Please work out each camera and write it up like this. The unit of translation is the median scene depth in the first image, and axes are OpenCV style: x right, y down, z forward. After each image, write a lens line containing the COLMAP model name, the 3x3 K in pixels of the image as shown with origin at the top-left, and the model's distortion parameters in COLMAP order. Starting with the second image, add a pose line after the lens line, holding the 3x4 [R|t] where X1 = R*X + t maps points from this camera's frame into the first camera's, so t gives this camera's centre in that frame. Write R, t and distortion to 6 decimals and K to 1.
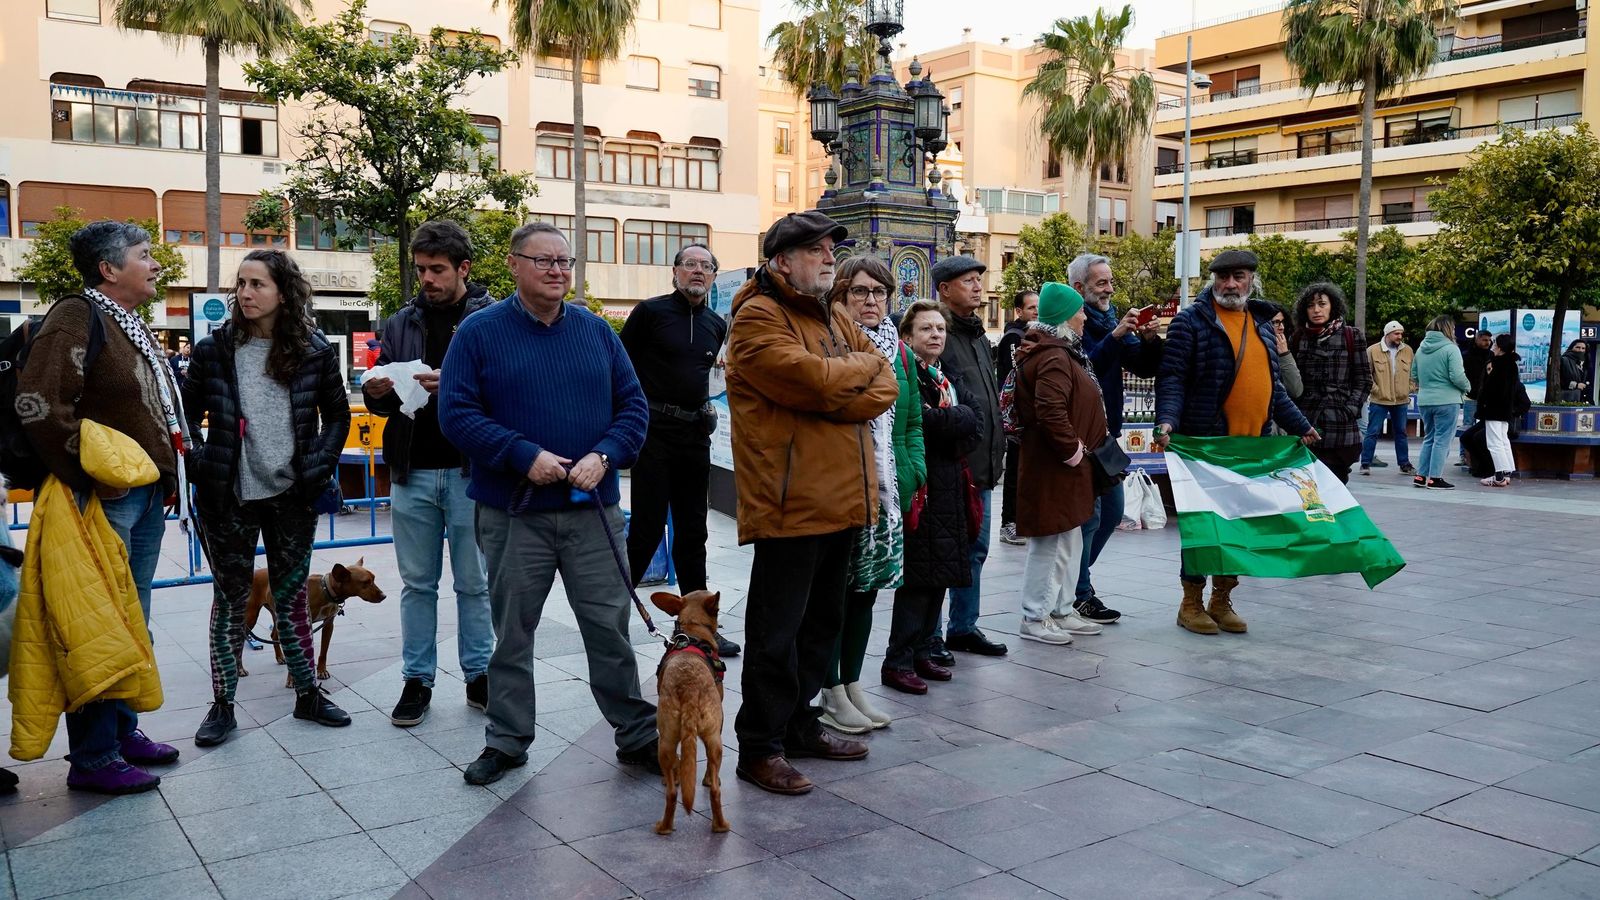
lens RADIAL K [[1261.0, 0, 800.0], [0, 1261.0, 450.0], [0, 0, 1]] dist [-0.028743, 0.006510]
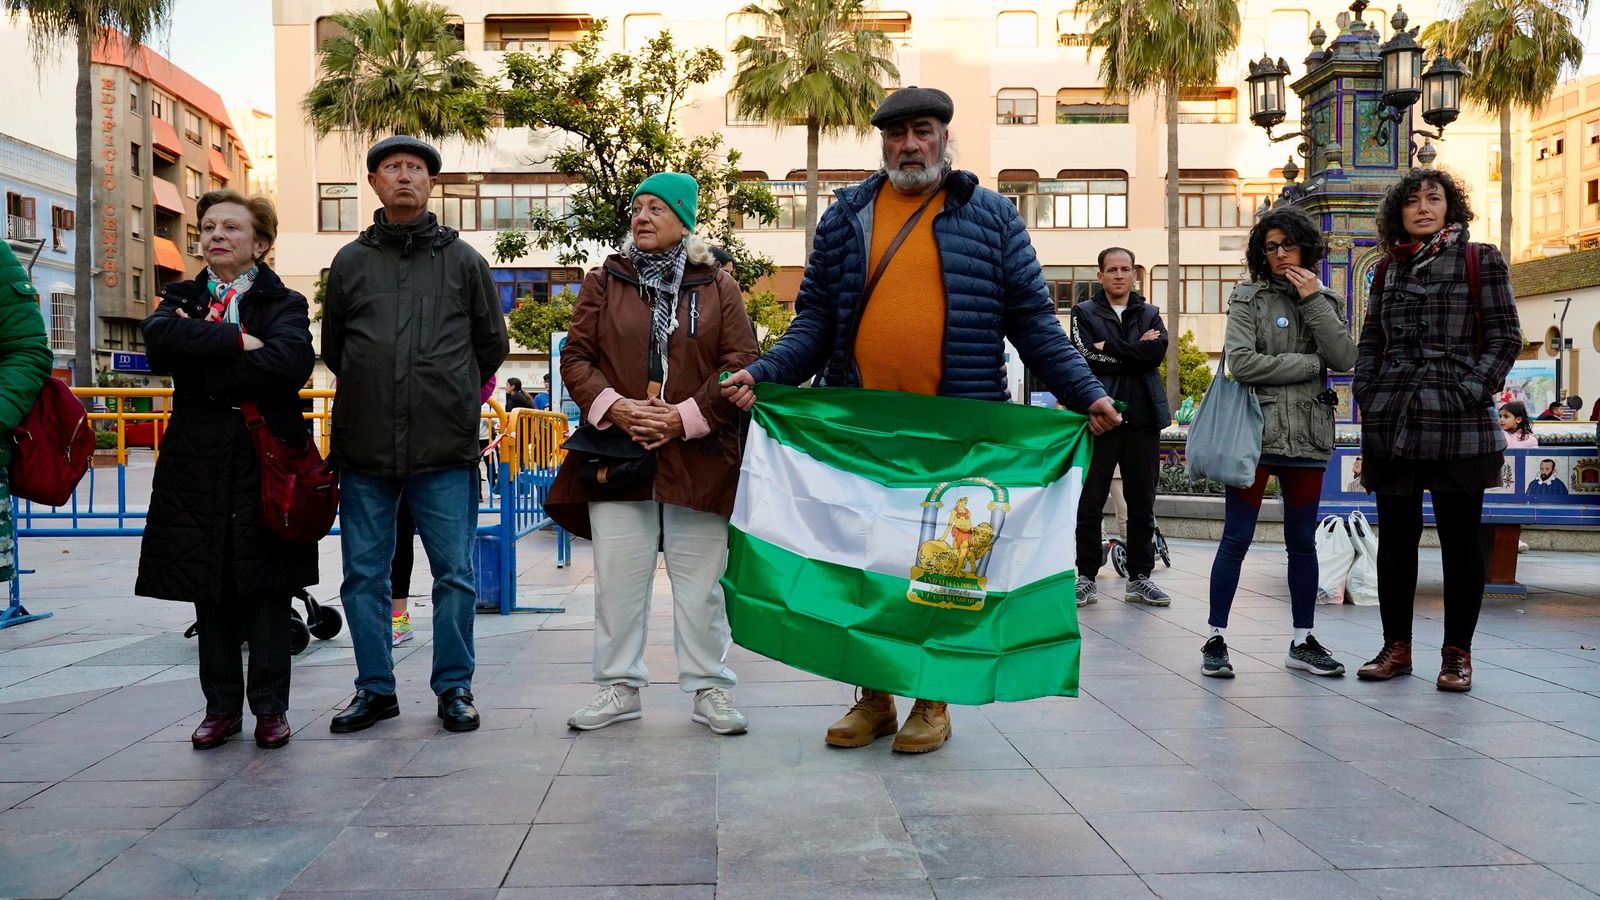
lens RADIAL K [[1261.0, 0, 800.0], [0, 1261.0, 450.0], [0, 0, 1]] dist [-0.028743, 0.006510]
pose [[0.841617, 0.007241, -0.540026, 0.383115], [-0.037166, 0.998316, -0.044537, 0.022834], [0.538794, 0.057554, 0.840469, 0.306216]]
